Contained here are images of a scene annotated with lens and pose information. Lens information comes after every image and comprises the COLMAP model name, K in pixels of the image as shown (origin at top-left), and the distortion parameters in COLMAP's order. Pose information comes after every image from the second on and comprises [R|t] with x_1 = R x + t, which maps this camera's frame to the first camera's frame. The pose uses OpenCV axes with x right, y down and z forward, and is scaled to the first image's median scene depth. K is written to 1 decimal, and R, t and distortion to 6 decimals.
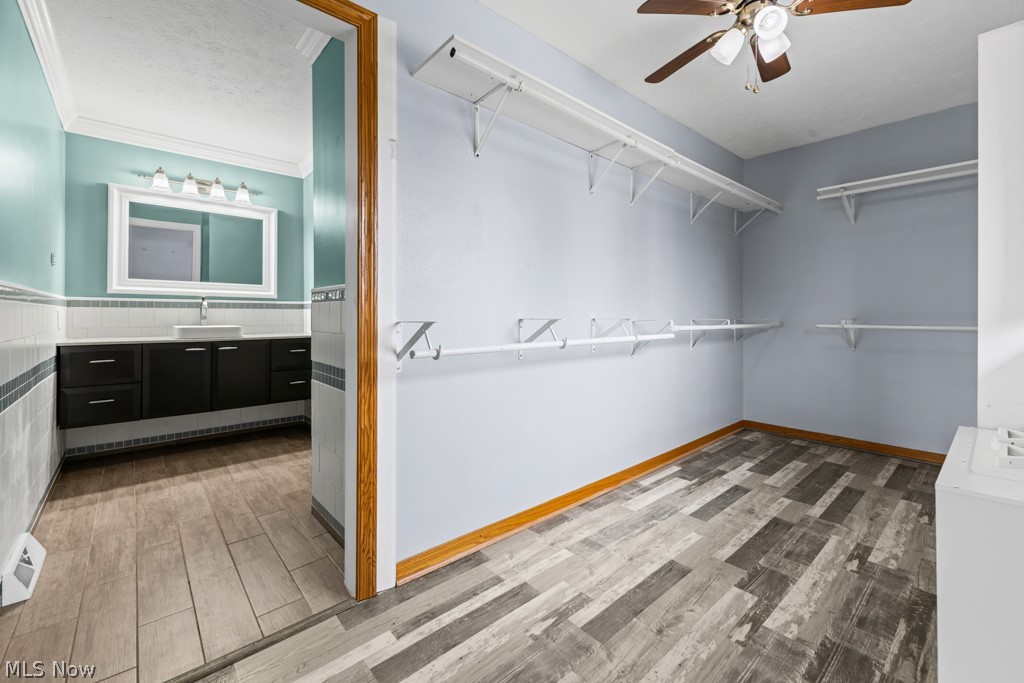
lens RADIAL K [[422.6, 0, 513.0], [0, 422.6, 318.1], [0, 0, 1]] dist [0.000379, 0.000035]
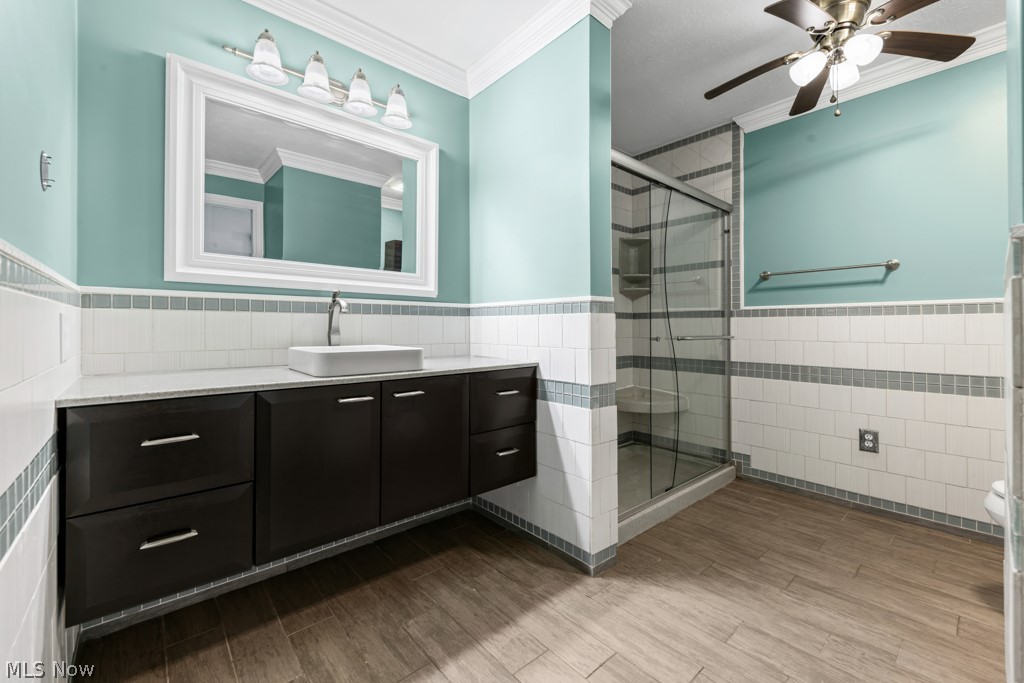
lens RADIAL K [[416.2, 0, 508.9], [0, 416.2, 328.8], [0, 0, 1]] dist [-0.000994, -0.000256]
pose [[0.999973, -0.001848, -0.007095, -0.553915], [0.001823, 0.999992, -0.003537, -0.001684], [0.007101, 0.003524, 0.999969, 0.520010]]
